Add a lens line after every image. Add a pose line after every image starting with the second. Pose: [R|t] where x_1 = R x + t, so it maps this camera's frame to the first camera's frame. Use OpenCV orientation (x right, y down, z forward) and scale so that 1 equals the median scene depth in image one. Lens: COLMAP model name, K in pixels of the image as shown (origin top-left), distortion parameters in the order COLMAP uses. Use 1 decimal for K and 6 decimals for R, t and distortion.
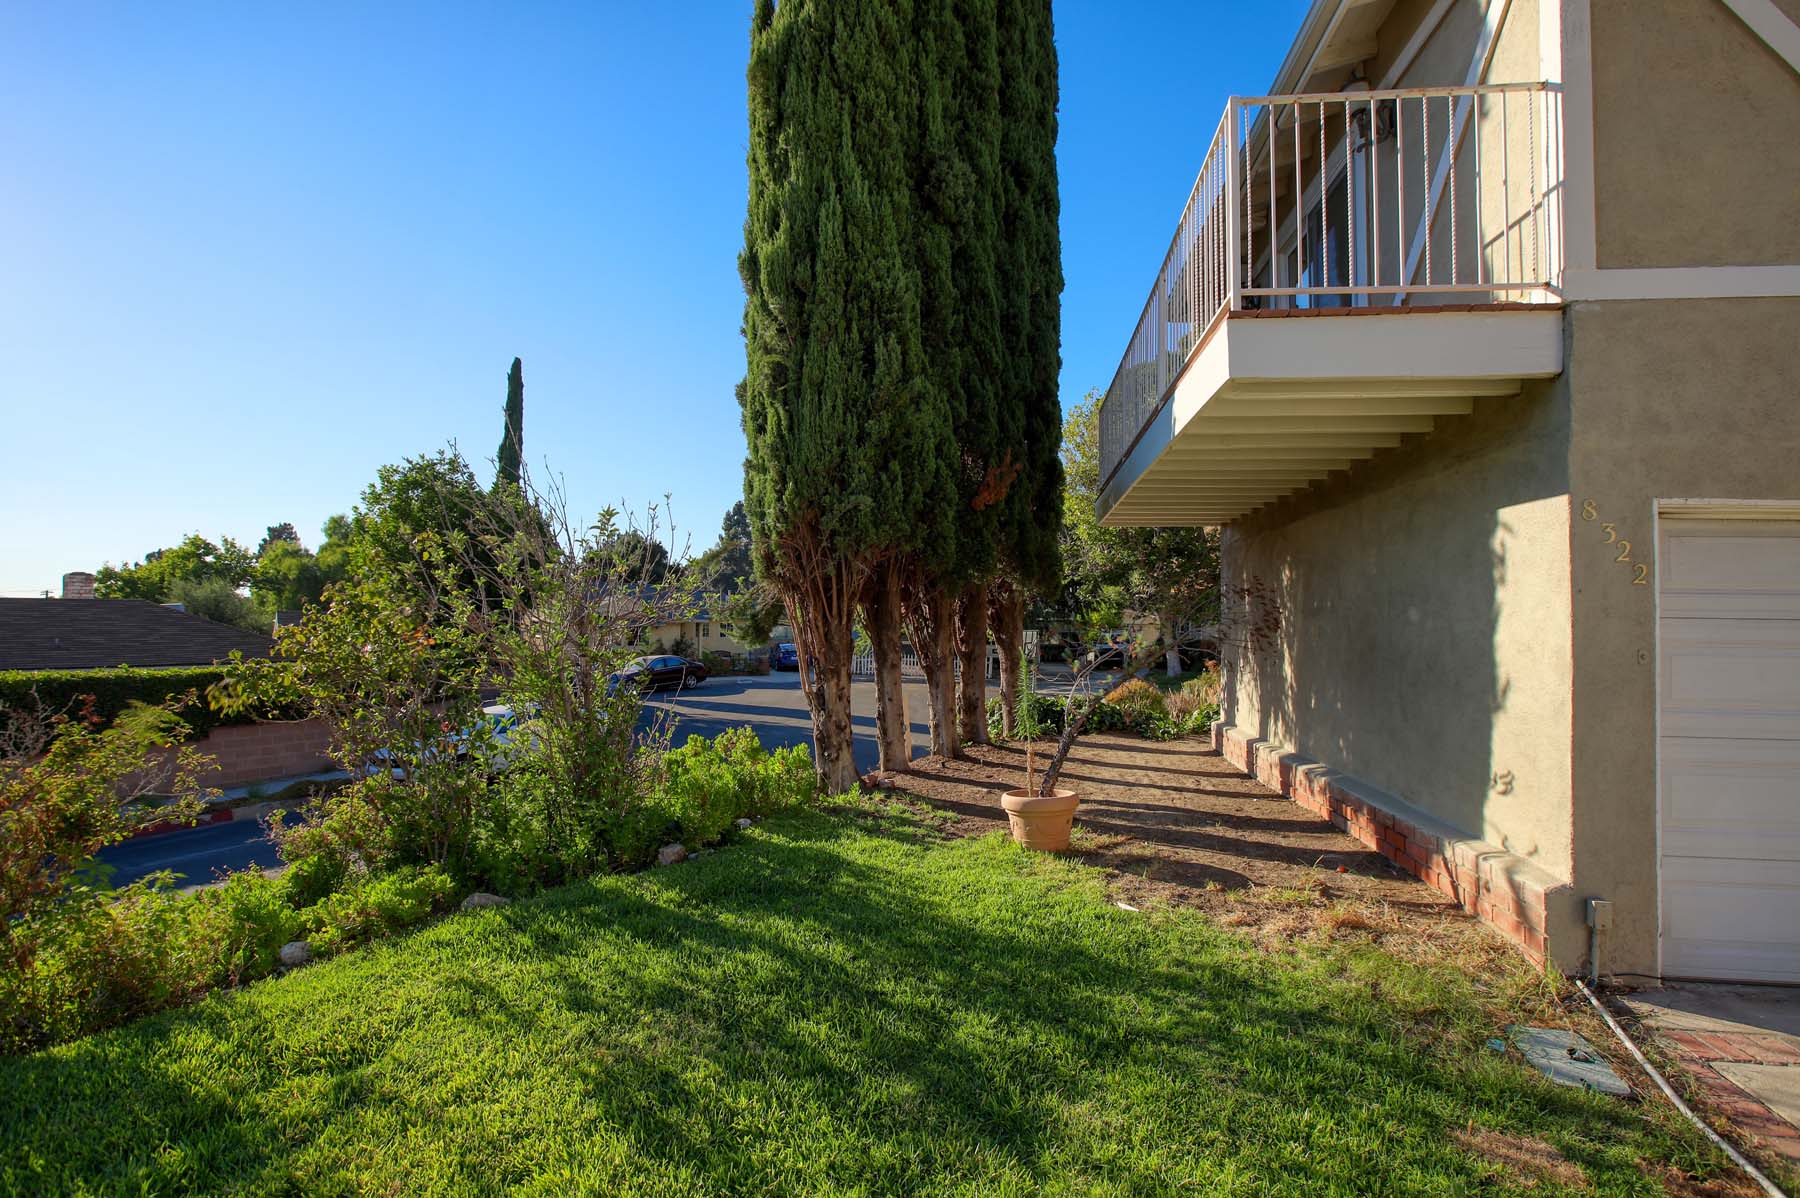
lens RADIAL K [[820.6, 0, 911.7], [0, 820.6, 599.0], [0, 0, 1]] dist [-0.045362, 0.015138]
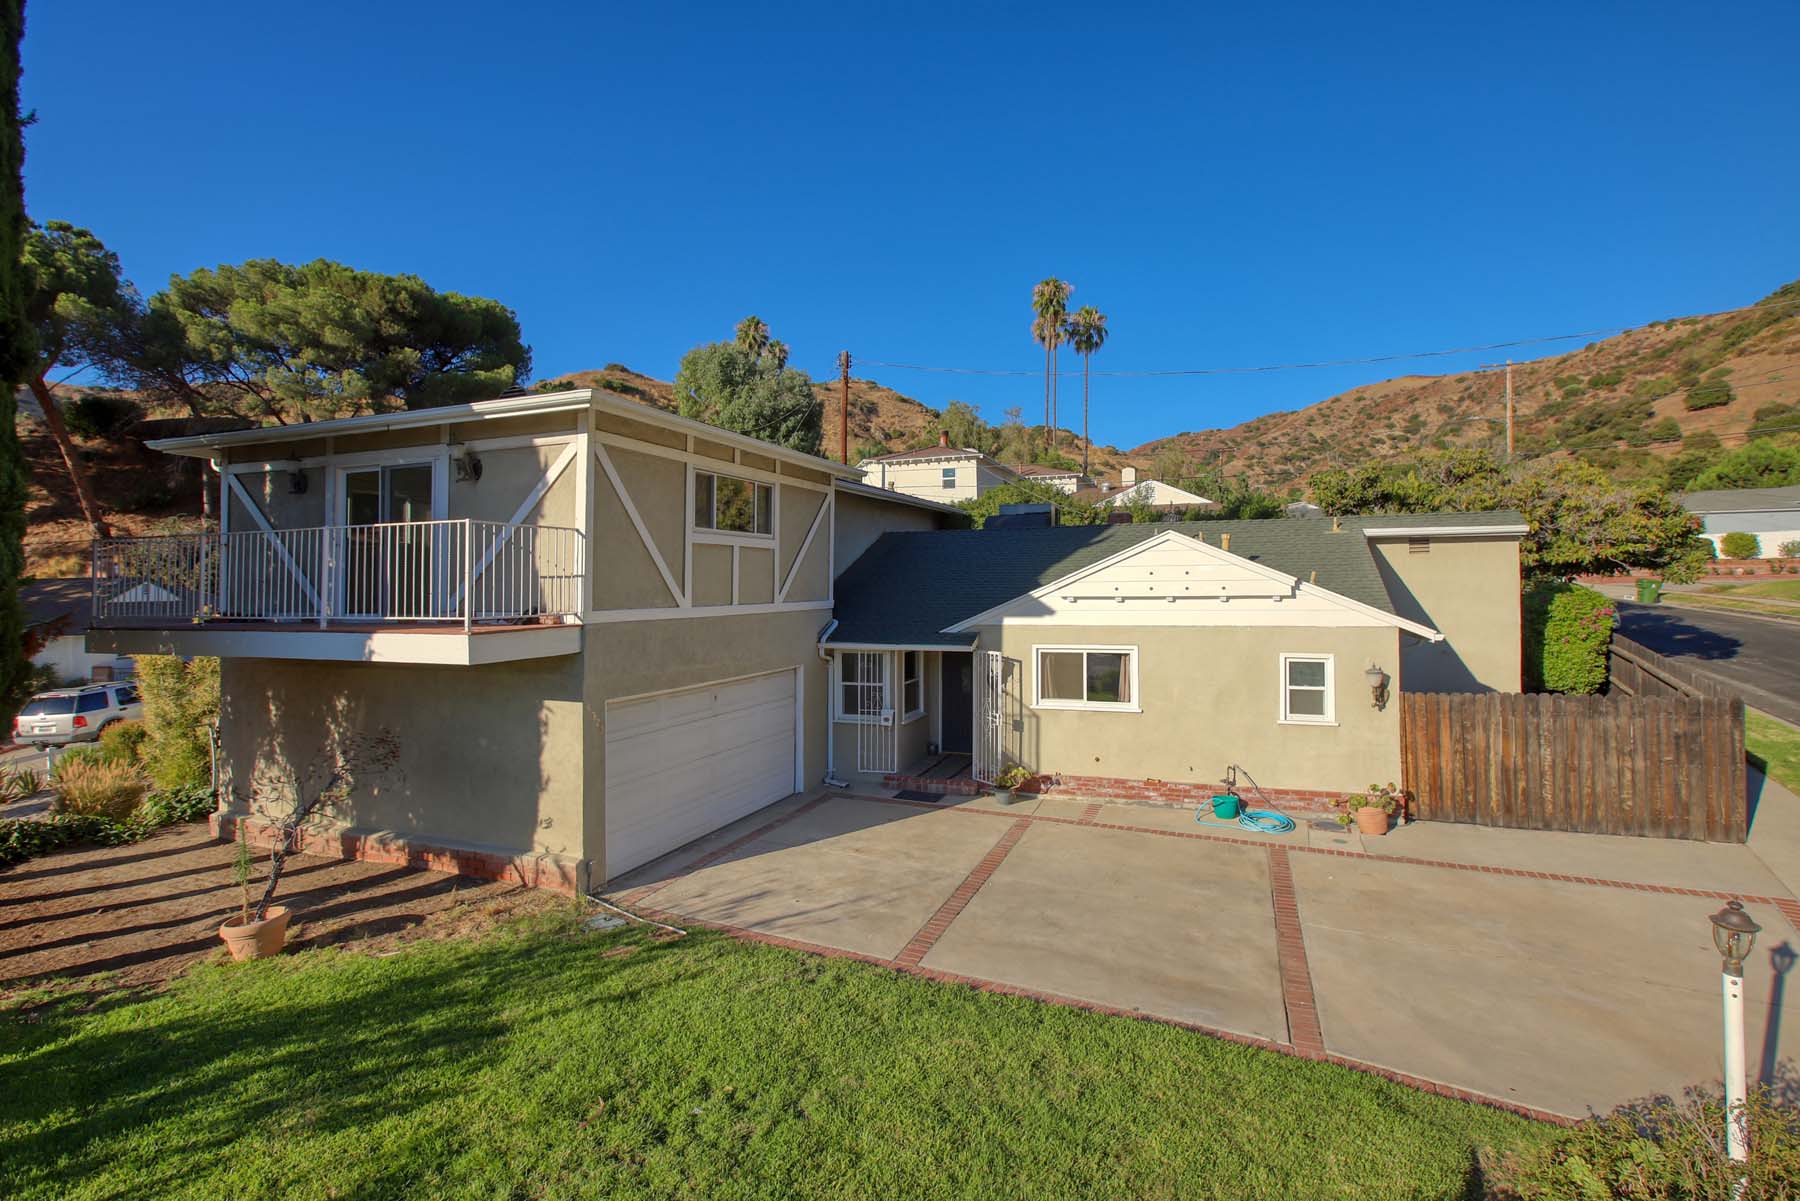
lens RADIAL K [[820.6, 0, 911.7], [0, 820.6, 600.5], [0, 0, 1]] dist [-0.045362, 0.015138]
pose [[0.222724, -0.021989, 0.974633, -1.197932], [-0.008050, 0.999670, 0.024393, -0.443790], [-0.974848, -0.013278, 0.222474, -0.467005]]
